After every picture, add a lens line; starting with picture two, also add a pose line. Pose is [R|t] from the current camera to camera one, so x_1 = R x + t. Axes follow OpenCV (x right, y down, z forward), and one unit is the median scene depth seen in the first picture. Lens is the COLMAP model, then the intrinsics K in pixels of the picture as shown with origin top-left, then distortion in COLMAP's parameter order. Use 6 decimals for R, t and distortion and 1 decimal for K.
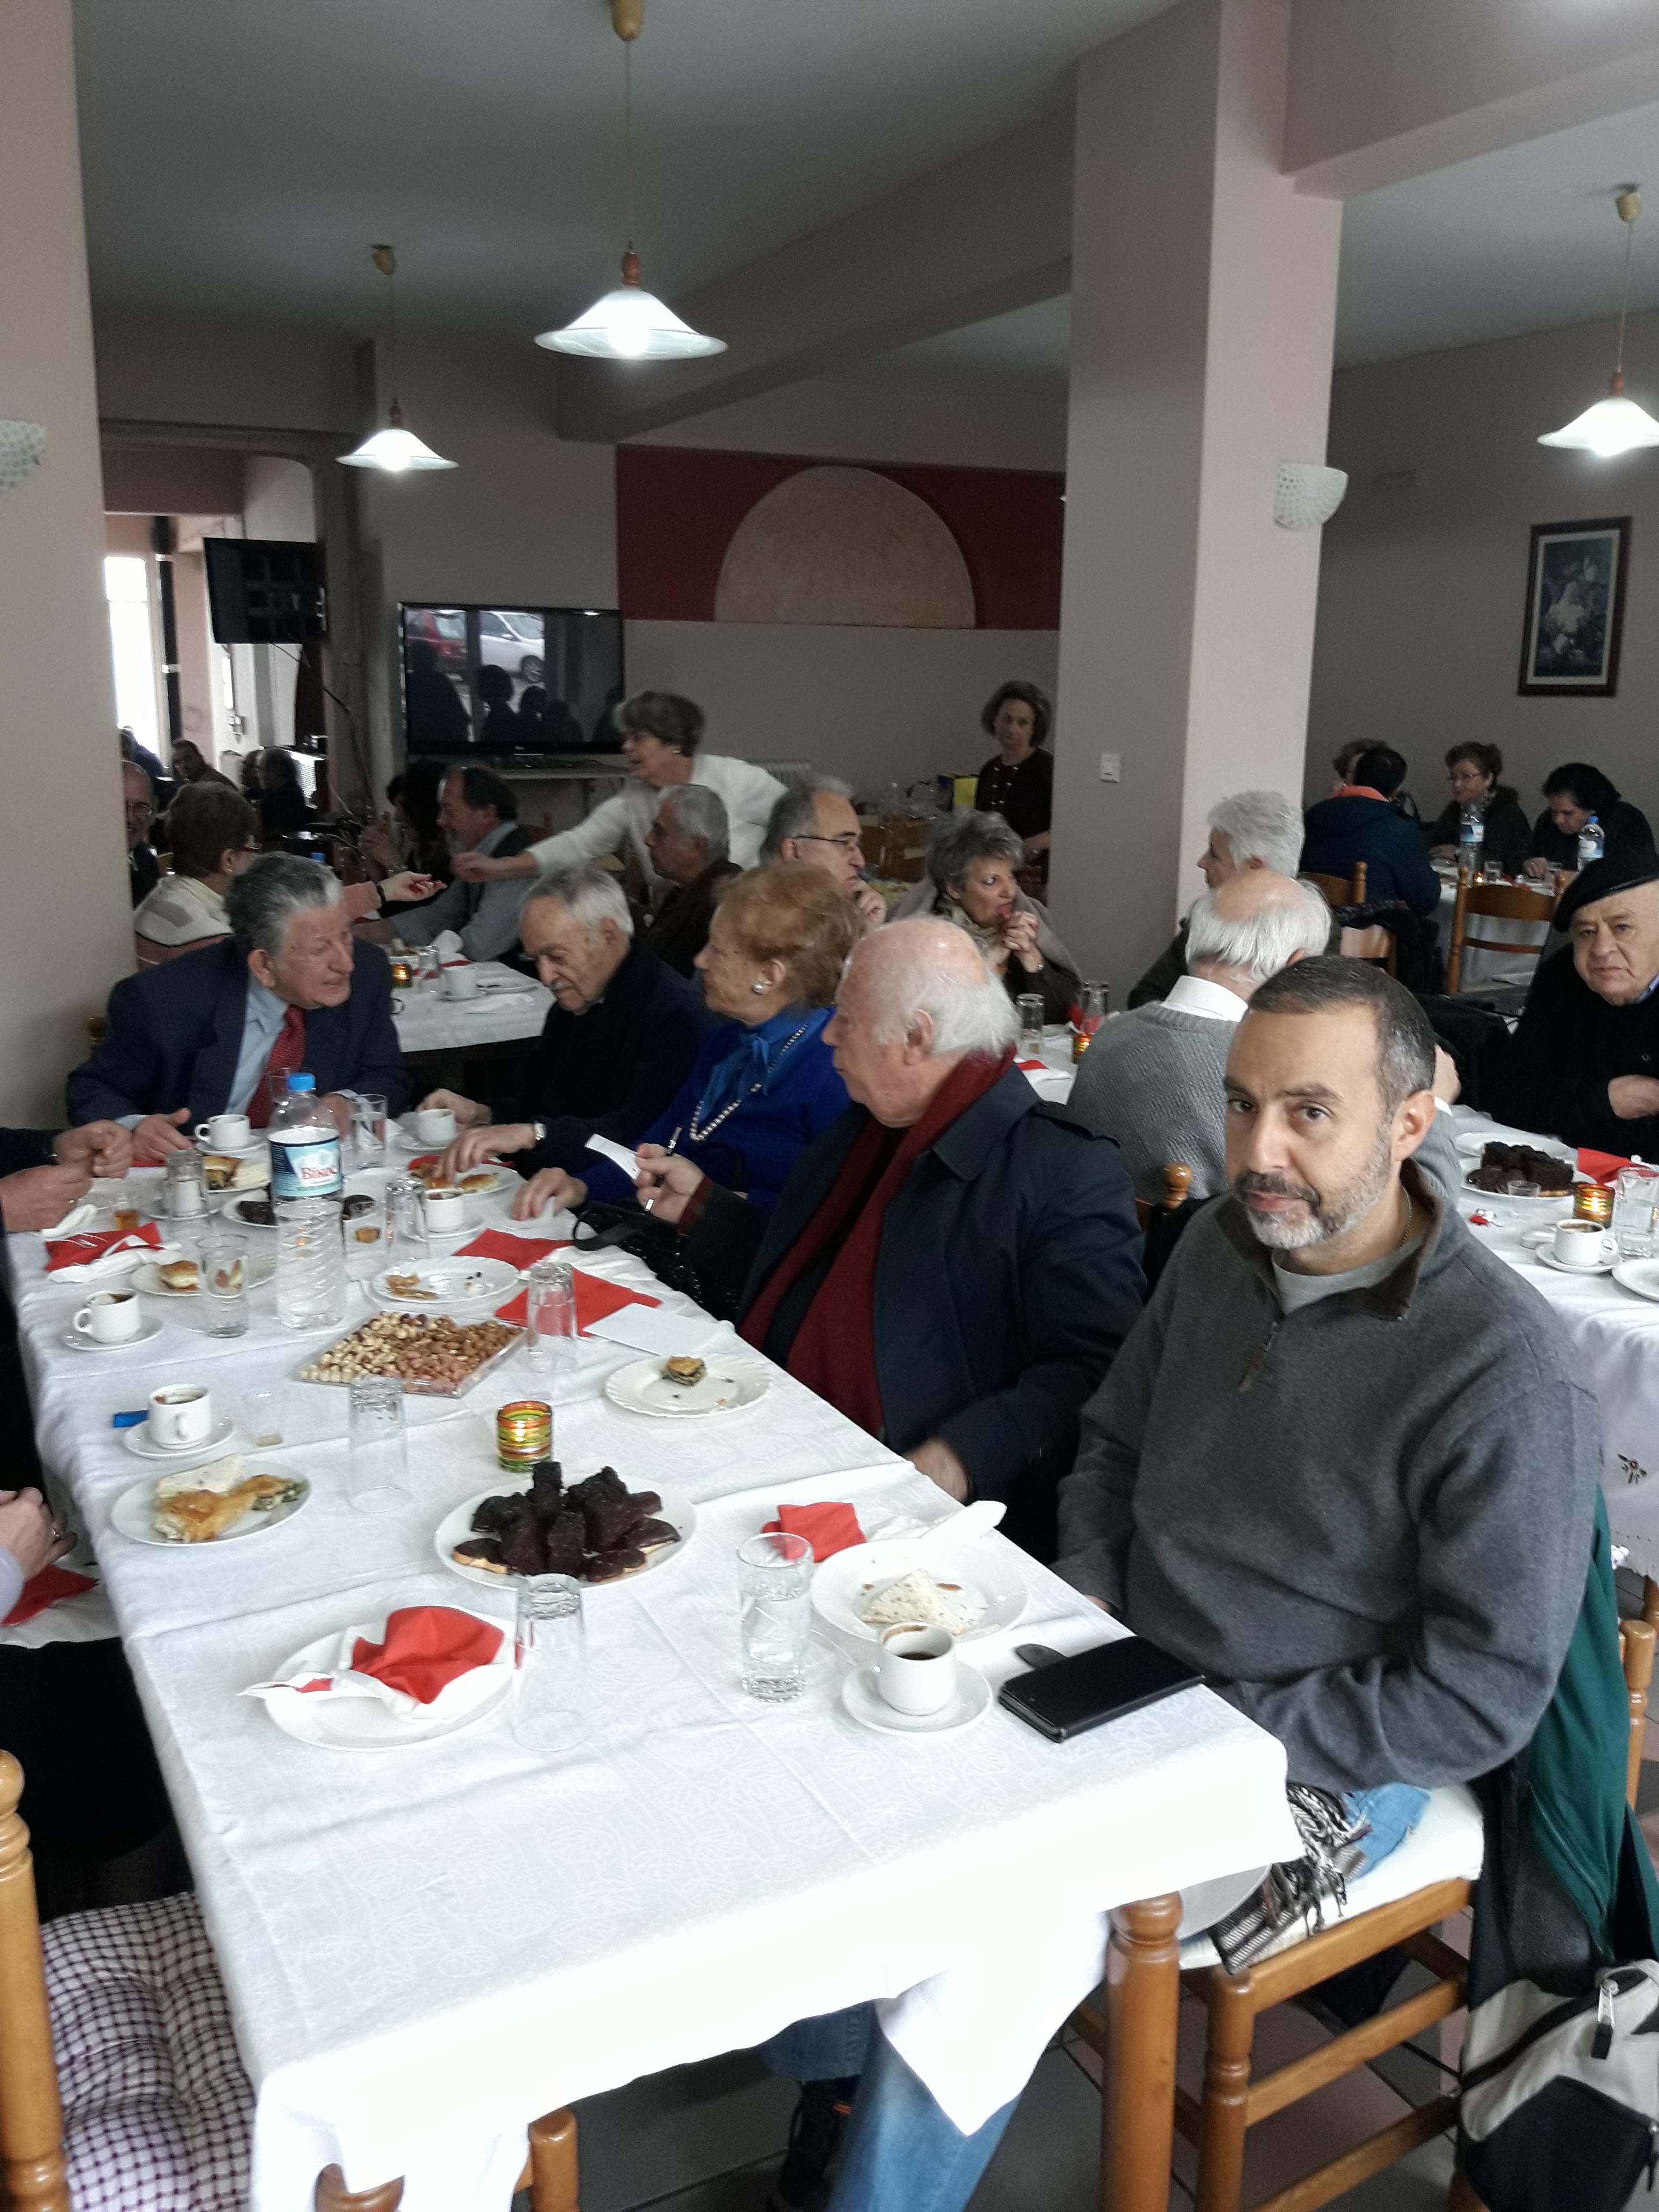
lens RADIAL K [[1892.2, 0, 829.5], [0, 1892.2, 1106.0], [0, 0, 1]] dist [-0.008873, -0.004692]
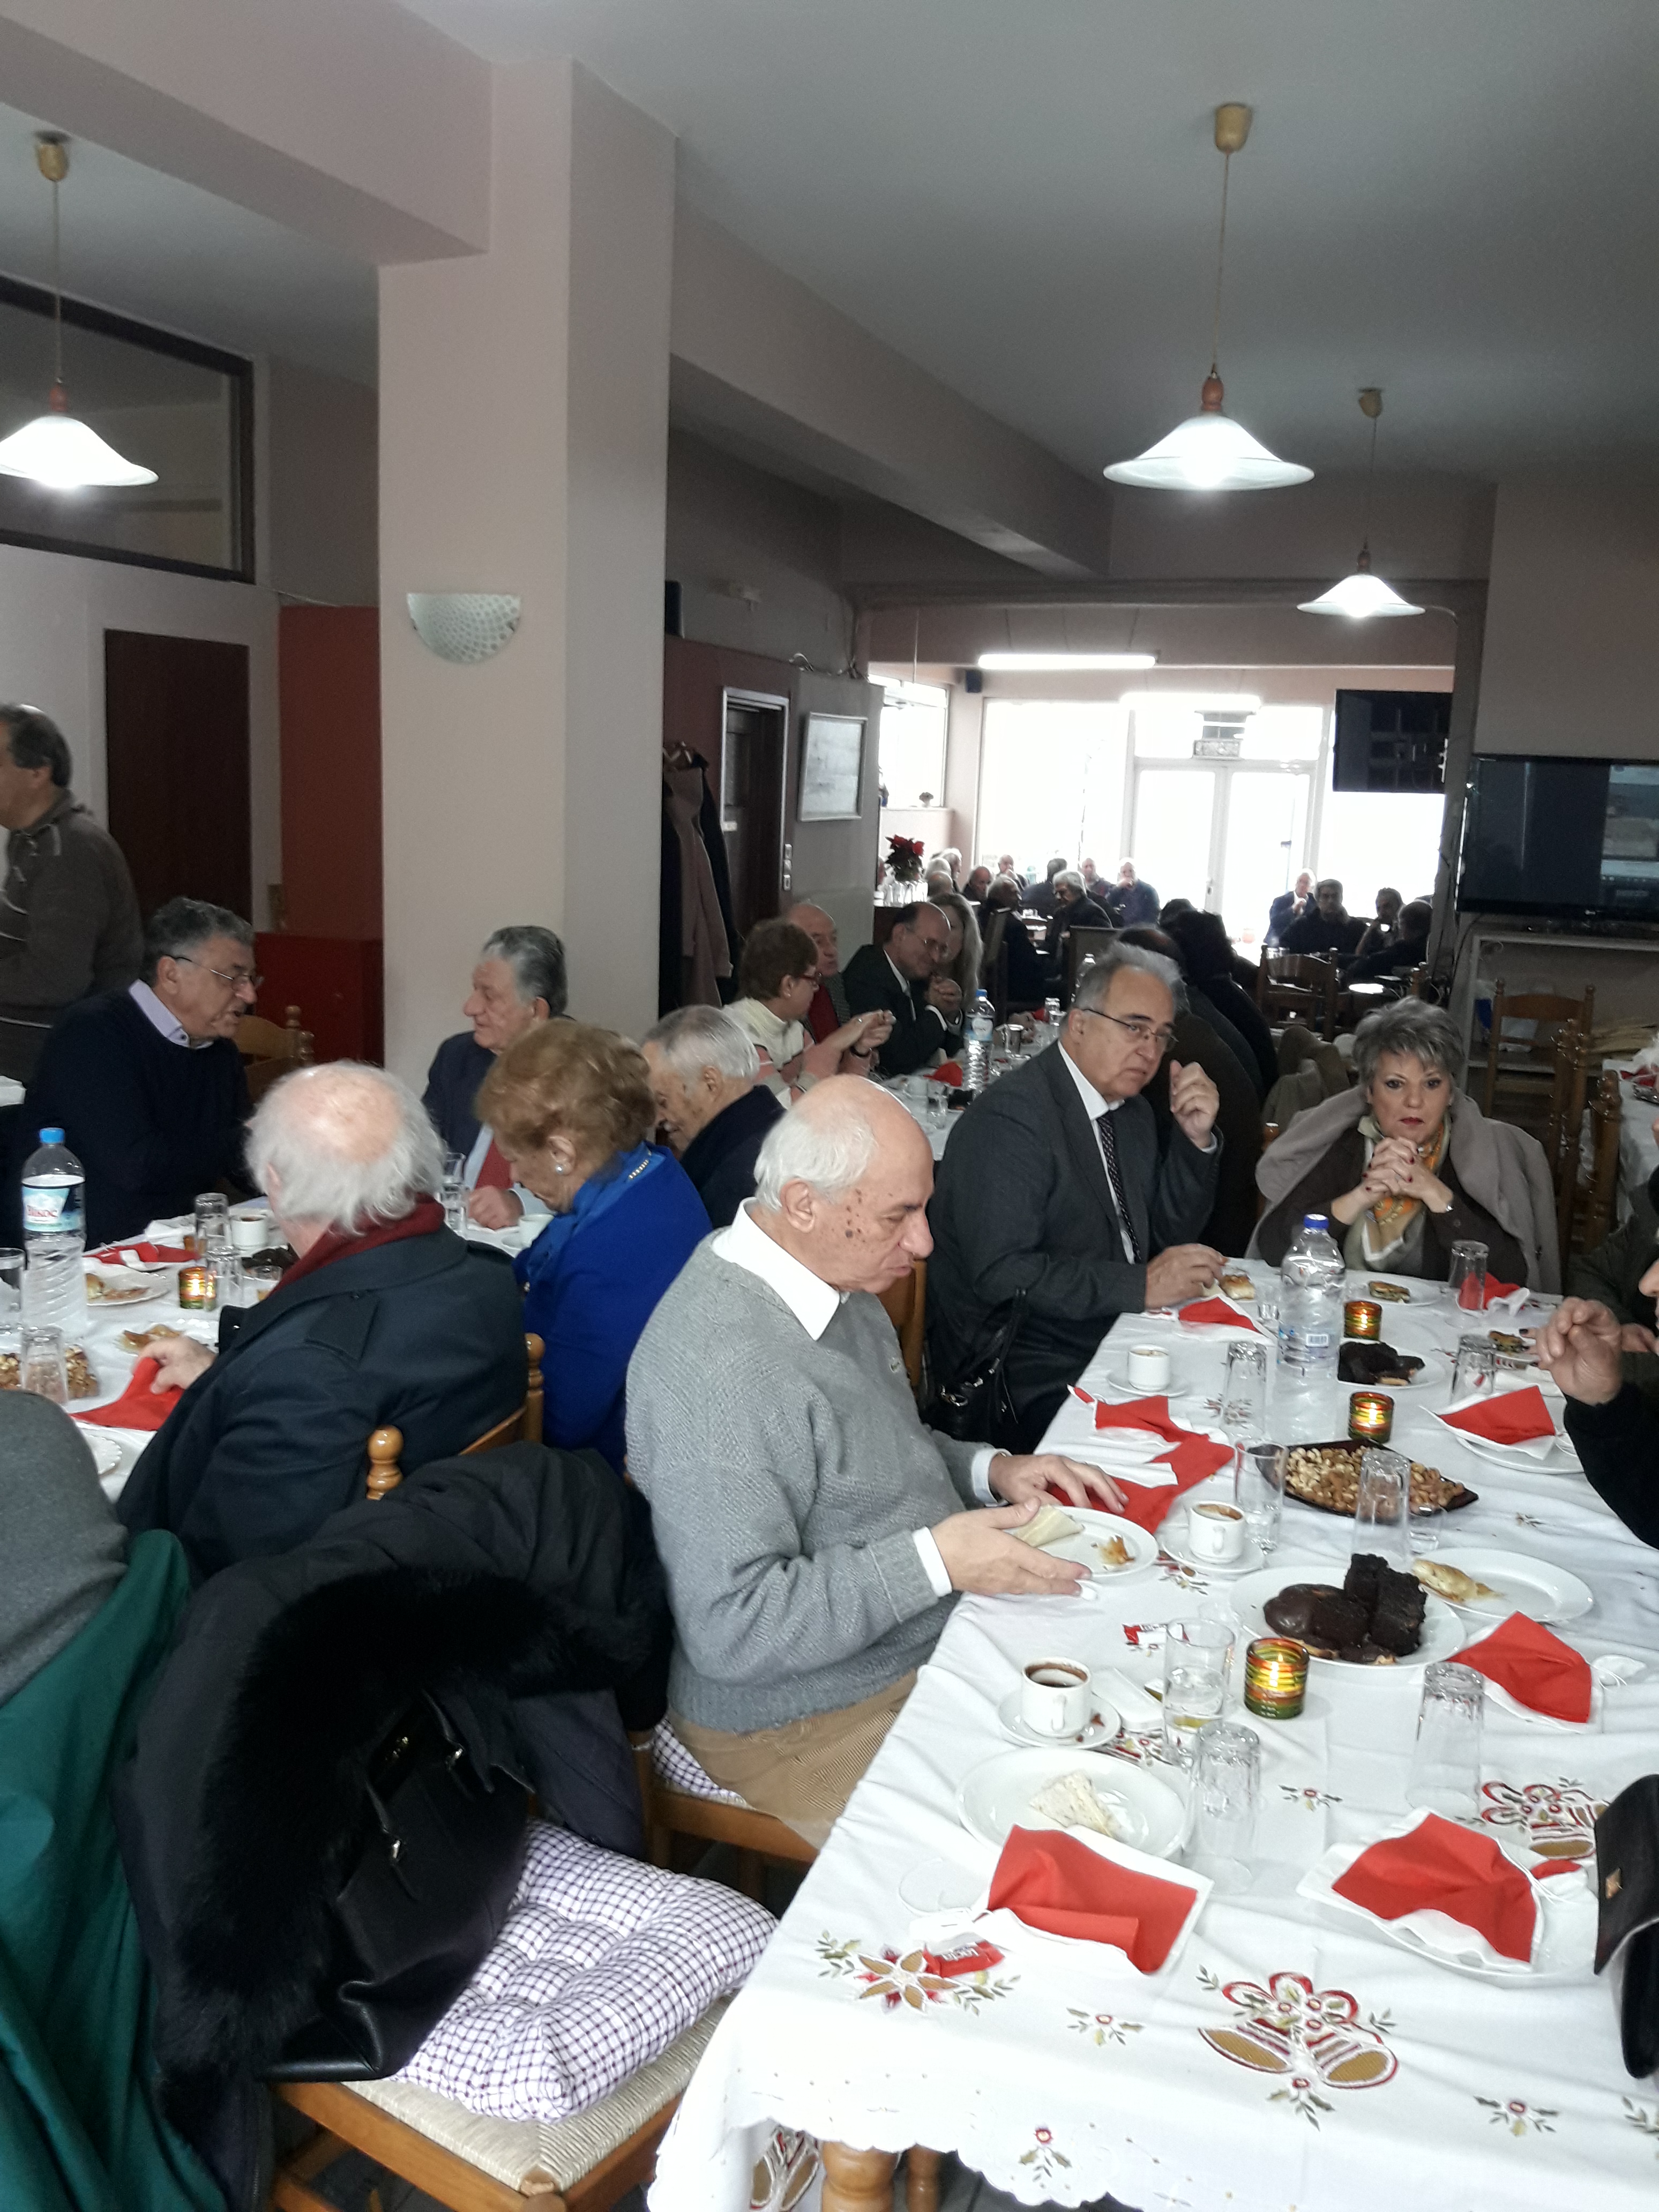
lens RADIAL K [[1892.2, 0, 829.5], [0, 1892.2, 1106.0], [0, 0, 1]] dist [-0.008873, -0.004692]
pose [[0.704064, 0.136739, -0.696848, 0.462803], [-0.189814, 0.981820, 0.000878, -0.071017], [0.684299, 0.131653, 0.717218, 0.267102]]
